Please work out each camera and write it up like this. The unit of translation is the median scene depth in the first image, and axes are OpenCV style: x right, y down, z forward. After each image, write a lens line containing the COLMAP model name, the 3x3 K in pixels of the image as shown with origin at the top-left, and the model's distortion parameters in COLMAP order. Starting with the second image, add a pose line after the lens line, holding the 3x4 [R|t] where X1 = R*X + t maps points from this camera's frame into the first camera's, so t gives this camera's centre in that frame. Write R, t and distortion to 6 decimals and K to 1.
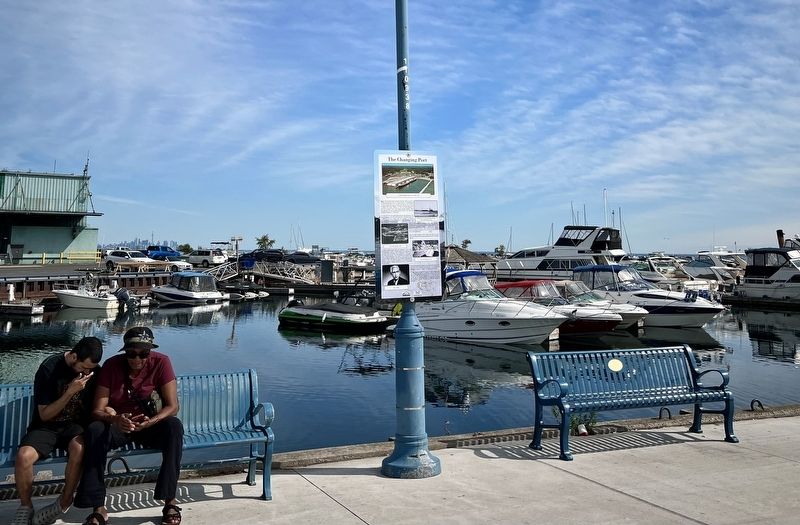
lens RADIAL K [[899.5, 0, 400.0], [0, 899.5, 262.5], [0, 0, 1]] dist [0.119054, 0.015905]
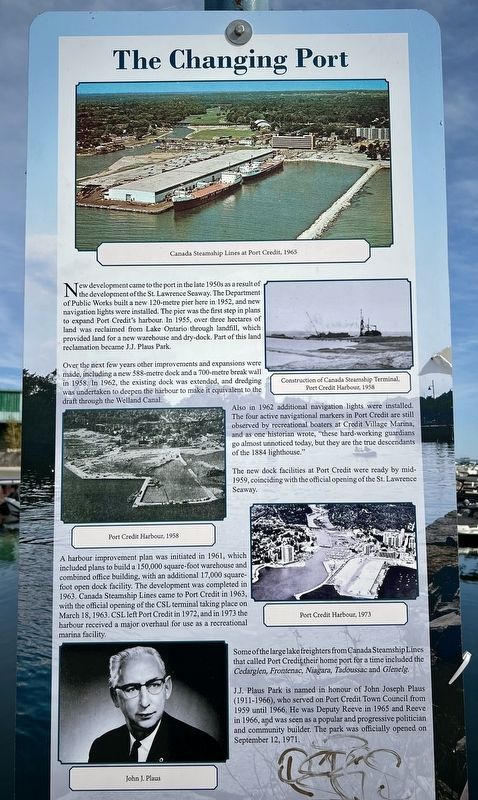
lens RADIAL K [[624.5, 0, 239.9], [0, 624.5, 433.0], [0, 0, 1]] dist [0.030345, -0.001267]
pose [[0.911639, -0.004217, -0.410971, 0.062227], [-0.015874, 0.998840, -0.045462, -0.032774], [0.410686, 0.047969, 0.910514, 0.887307]]
